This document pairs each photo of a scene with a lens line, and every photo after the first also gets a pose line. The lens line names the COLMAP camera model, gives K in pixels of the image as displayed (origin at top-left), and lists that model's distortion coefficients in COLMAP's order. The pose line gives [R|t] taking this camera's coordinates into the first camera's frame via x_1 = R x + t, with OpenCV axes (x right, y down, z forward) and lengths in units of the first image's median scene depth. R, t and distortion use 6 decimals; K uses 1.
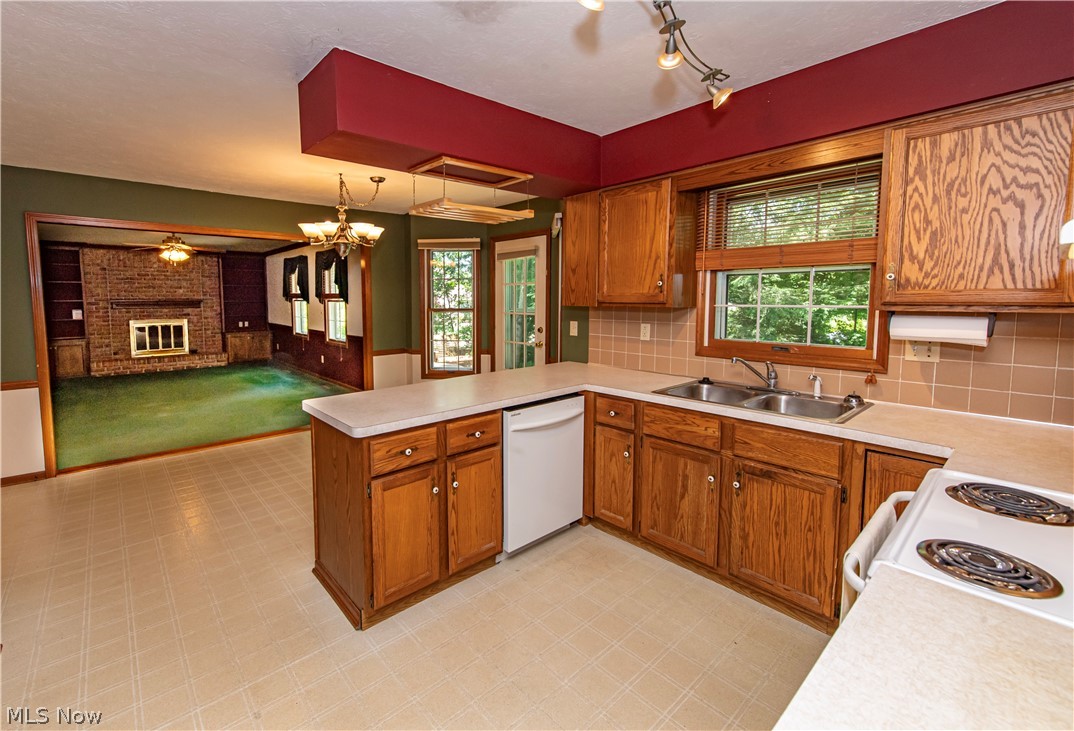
lens RADIAL K [[459.9, 0, 496.4], [0, 459.9, 332.1], [0, 0, 1]] dist [-0.002163, -0.000360]
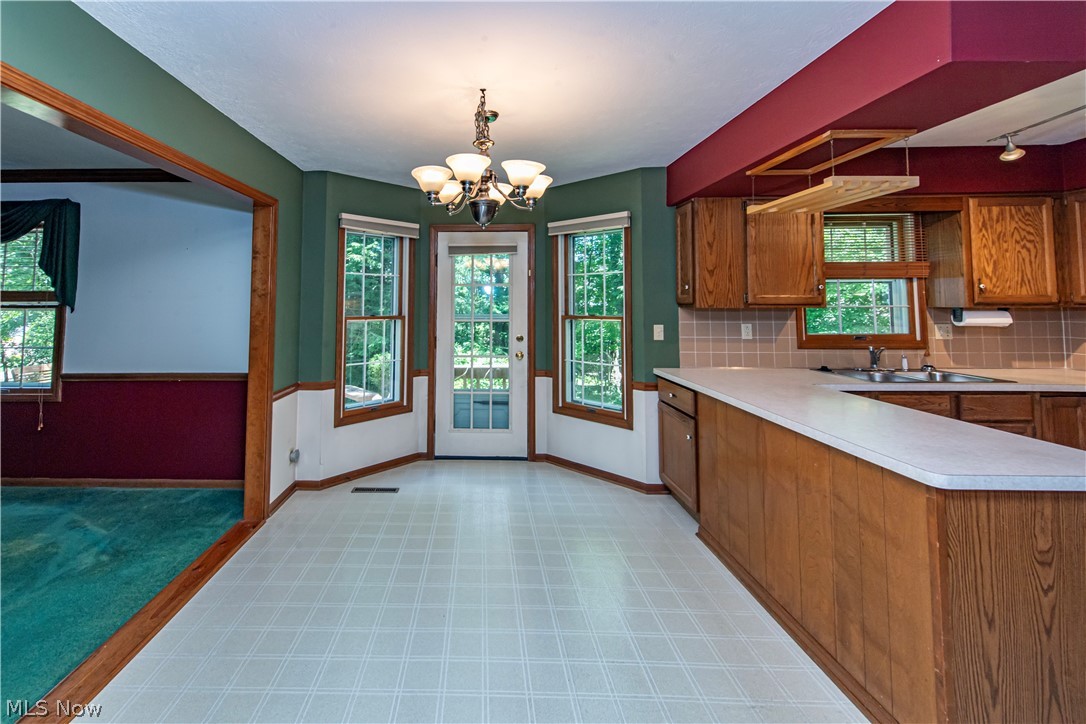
lens RADIAL K [[426.2, 0, 538.2], [0, 426.2, 285.9], [0, 0, 1]] dist [-0.000750, -0.000212]
pose [[0.669901, 0.038776, 0.741437, -1.364857], [0.053840, 0.993469, -0.100602, -0.058850], [-0.740496, 0.107313, 0.663438, 1.223891]]
